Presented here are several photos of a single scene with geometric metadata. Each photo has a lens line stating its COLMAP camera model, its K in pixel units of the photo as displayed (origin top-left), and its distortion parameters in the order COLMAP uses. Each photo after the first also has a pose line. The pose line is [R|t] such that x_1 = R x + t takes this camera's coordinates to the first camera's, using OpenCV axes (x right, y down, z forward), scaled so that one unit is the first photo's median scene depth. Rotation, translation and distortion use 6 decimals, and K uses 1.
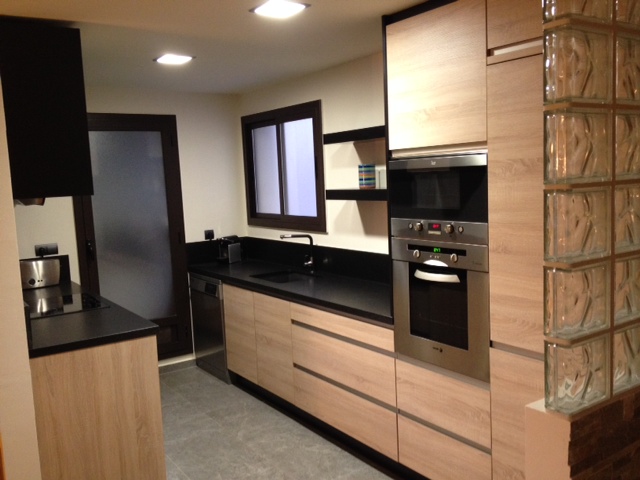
lens RADIAL K [[591.8, 0, 320.0], [0, 591.8, 240.0], [0, 0, 1]] dist [0.125167, -0.234398]
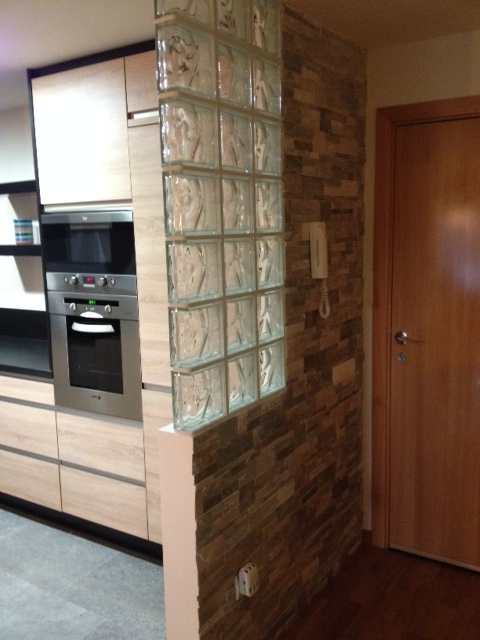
lens RADIAL K [[591.8, 0, 240.0], [0, 591.8, 320.0], [0, 0, 1]] dist [0.125167, -0.234398]
pose [[0.923229, -0.036576, 0.382505, 0.036366], [0.025655, 0.999106, 0.033615, 0.019769], [-0.383393, -0.021221, 0.923342, -0.067779]]
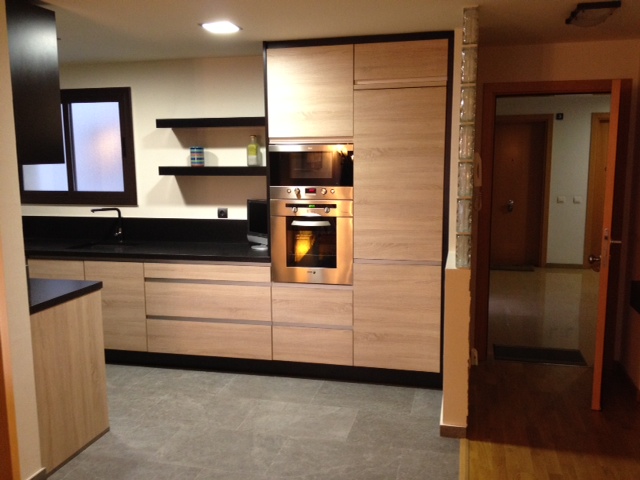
lens RADIAL K [[591.8, 0, 320.0], [0, 591.8, 240.0], [0, 0, 1]] dist [0.125167, -0.234398]
pose [[0.749250, -0.060107, 0.659554, -0.816651], [0.050281, 0.998161, 0.033847, 0.054974], [-0.660376, 0.007803, 0.750895, -0.150950]]
